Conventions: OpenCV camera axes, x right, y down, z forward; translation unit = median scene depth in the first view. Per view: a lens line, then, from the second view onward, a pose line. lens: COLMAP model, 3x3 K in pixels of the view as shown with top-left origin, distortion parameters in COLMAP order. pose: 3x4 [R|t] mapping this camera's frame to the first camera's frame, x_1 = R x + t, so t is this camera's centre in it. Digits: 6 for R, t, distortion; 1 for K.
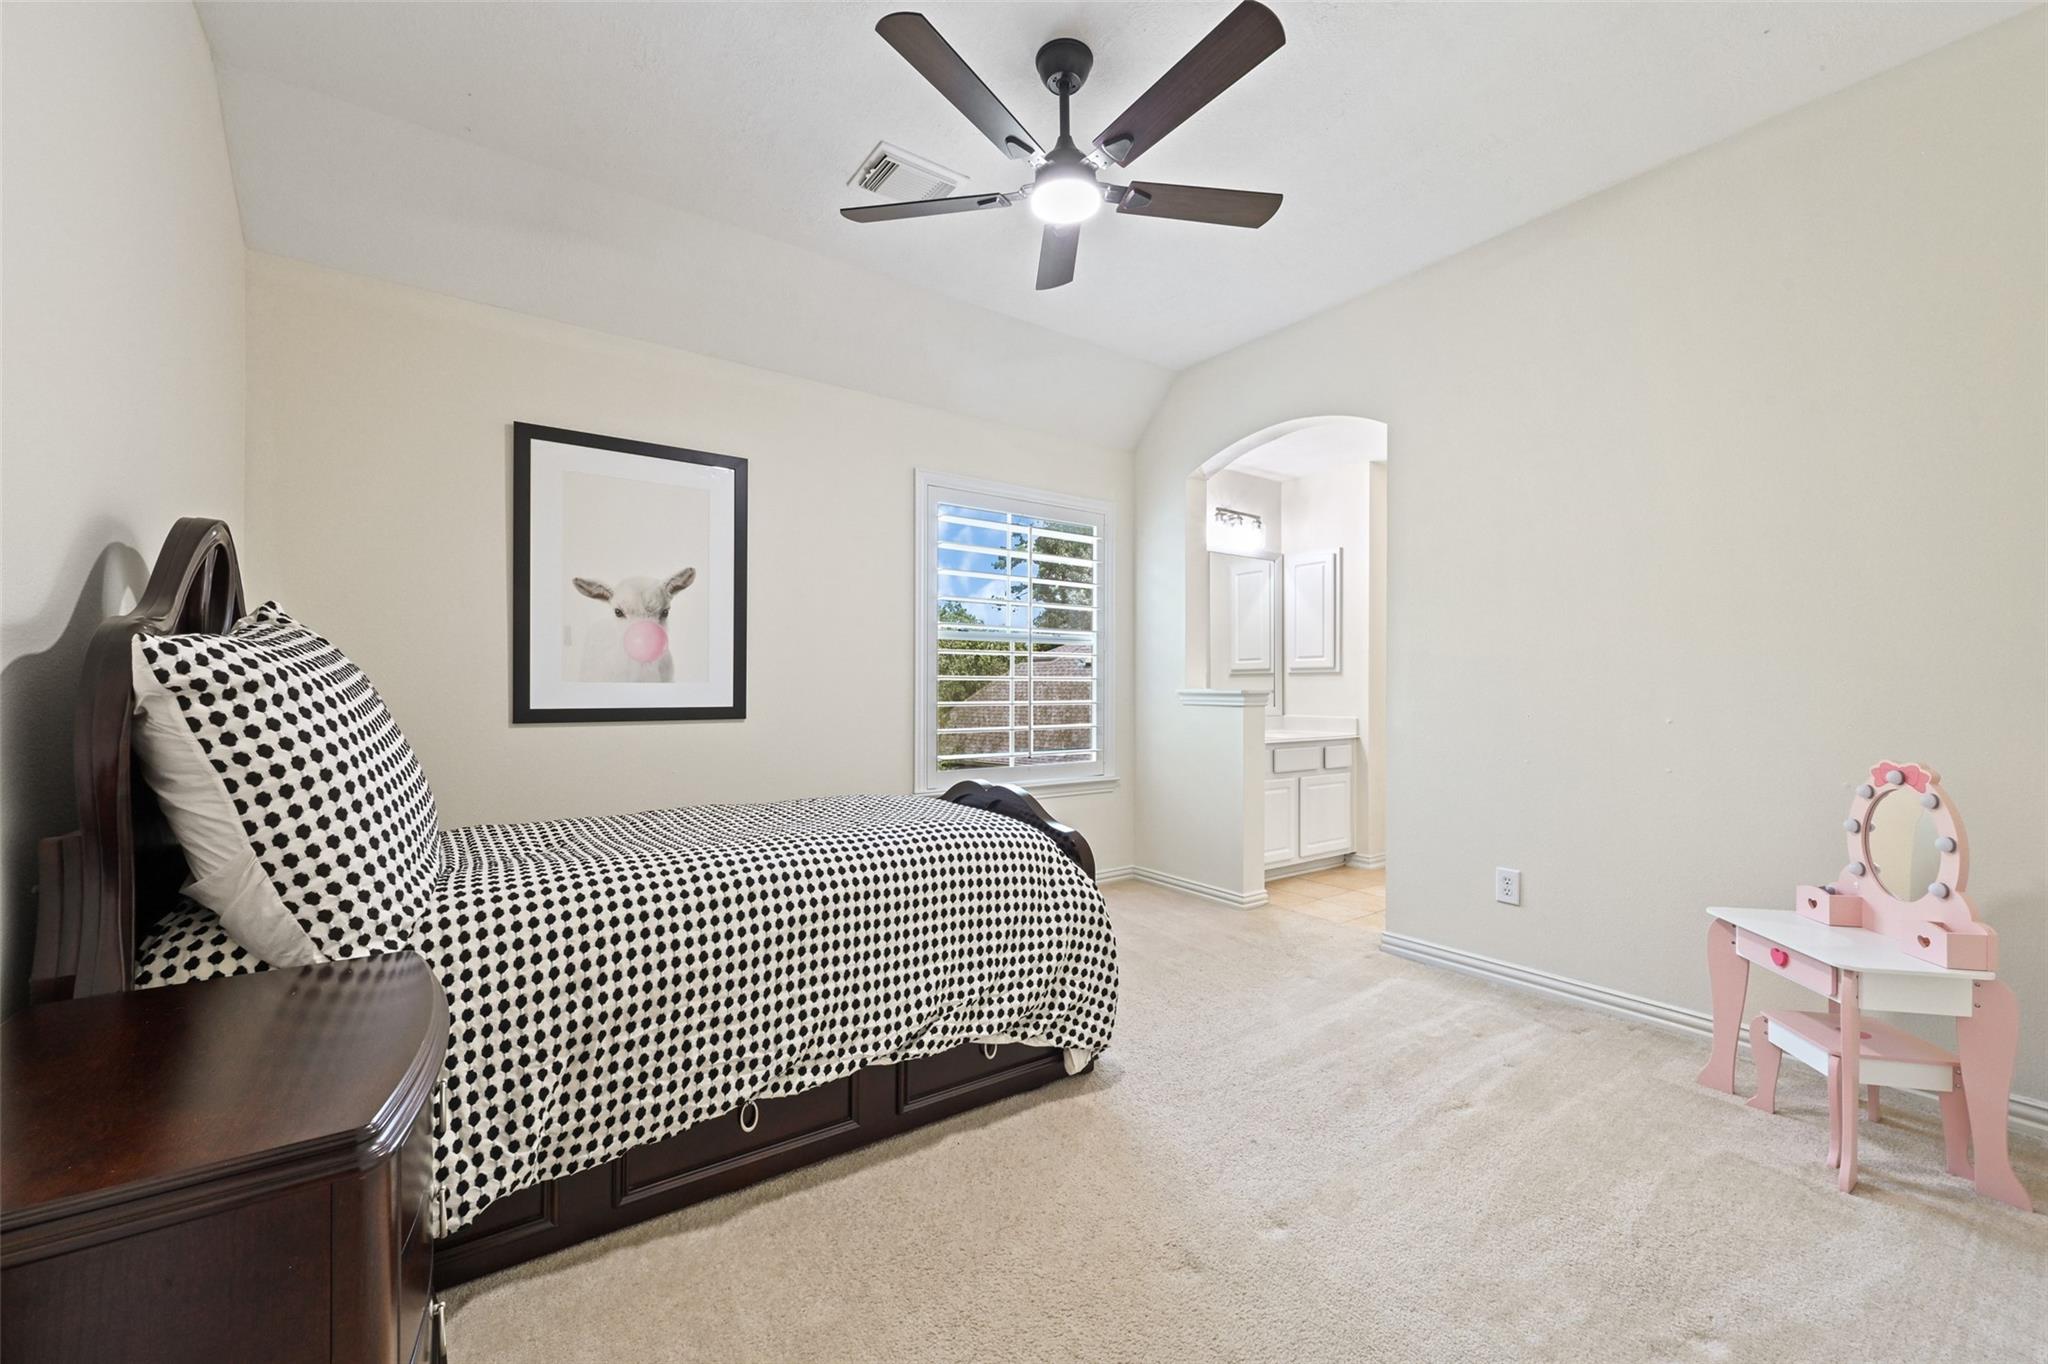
lens RADIAL K [[806.5, 0, 1022.5], [0, 806.5, 688.0], [0, 0, 1]] dist [-0.001149, 0.000013]
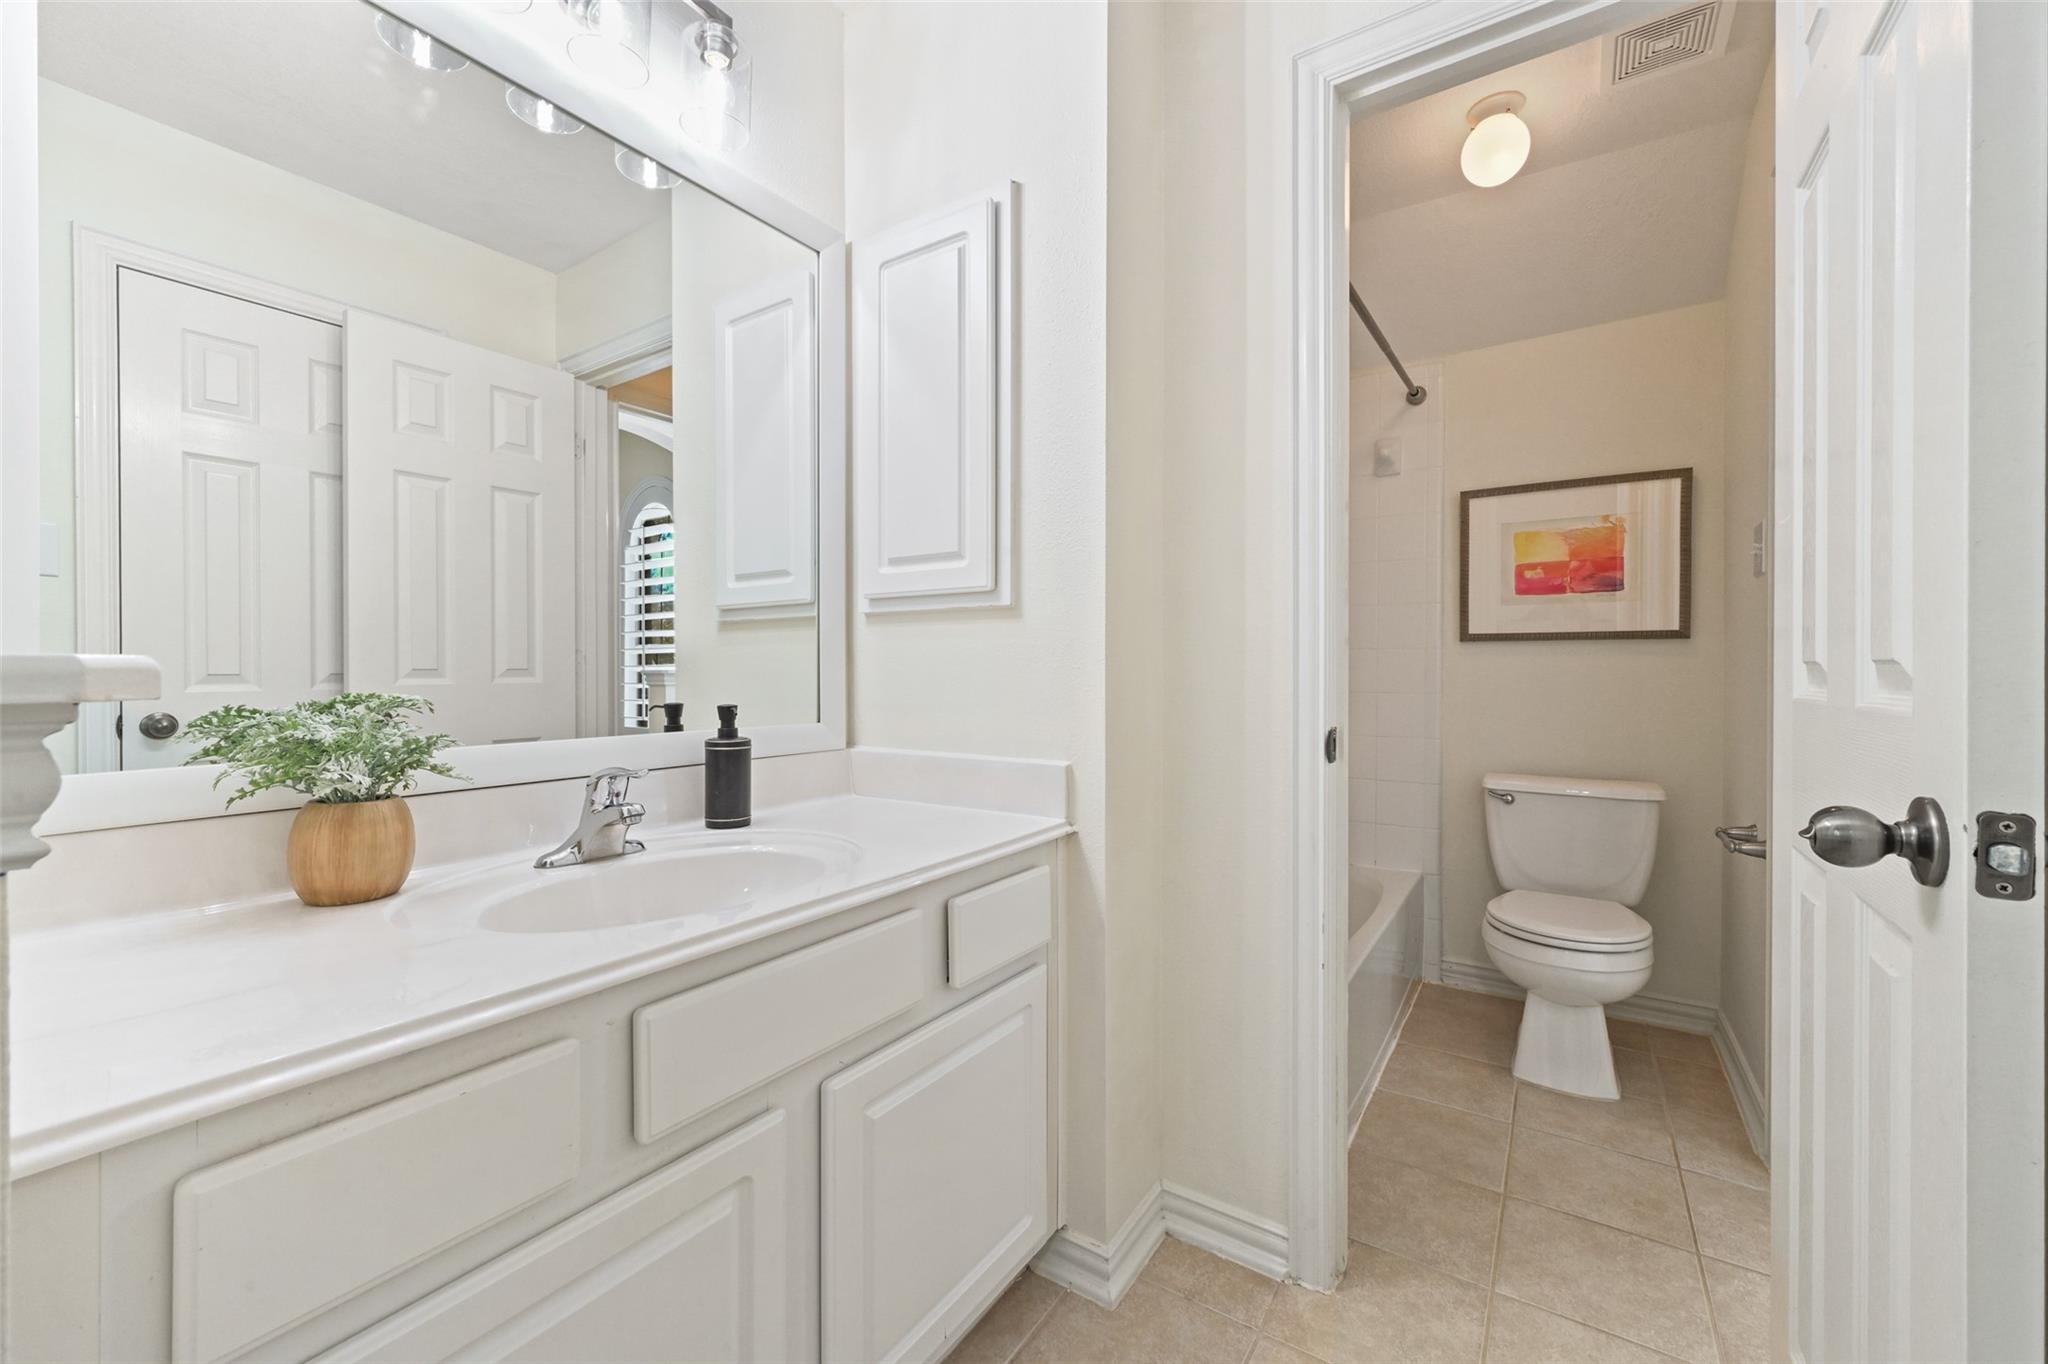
lens RADIAL K [[806.5, 0, 1022.1], [0, 806.5, 673.5], [0, 0, 1]] dist [-0.001149, 0.000013]
pose [[0.935265, -0.002655, 0.353939, 0.292744], [0.002055, 0.999996, 0.002073, 0.004666], [-0.353943, -0.001212, 0.935266, 0.723698]]
